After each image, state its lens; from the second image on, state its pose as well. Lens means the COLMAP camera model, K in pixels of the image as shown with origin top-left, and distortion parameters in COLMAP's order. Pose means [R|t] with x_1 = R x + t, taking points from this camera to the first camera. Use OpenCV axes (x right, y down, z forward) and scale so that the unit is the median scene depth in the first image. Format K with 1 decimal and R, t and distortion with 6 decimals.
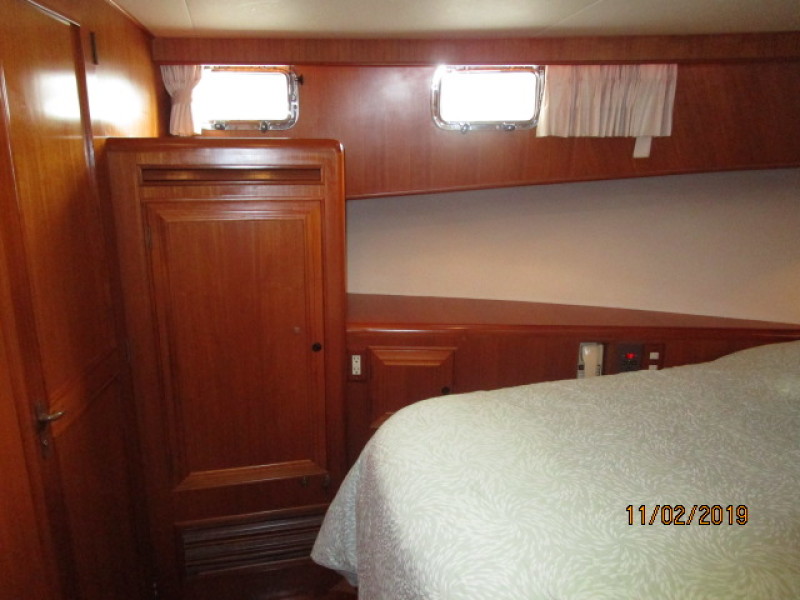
lens RADIAL K [[567.9, 0, 403.6], [0, 567.9, 297.7], [0, 0, 1]] dist [-0.026898, 0.000123]
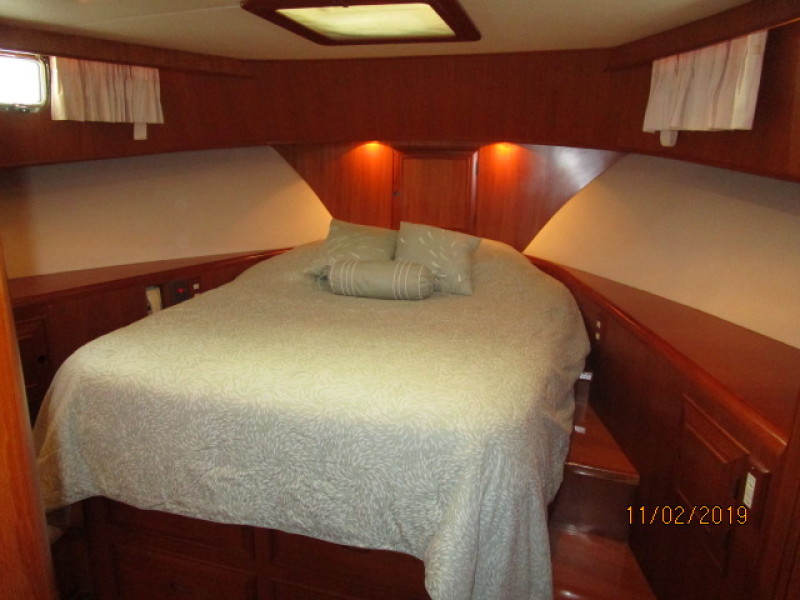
lens RADIAL K [[567.9, 0, 394.0], [0, 567.9, 299.6], [0, 0, 1]] dist [-0.026898, 0.000123]
pose [[0.500468, -0.212533, 0.839263, -0.458055], [0.198137, 0.971788, 0.127942, 0.053431], [-0.842778, 0.102258, 0.528459, -0.115473]]
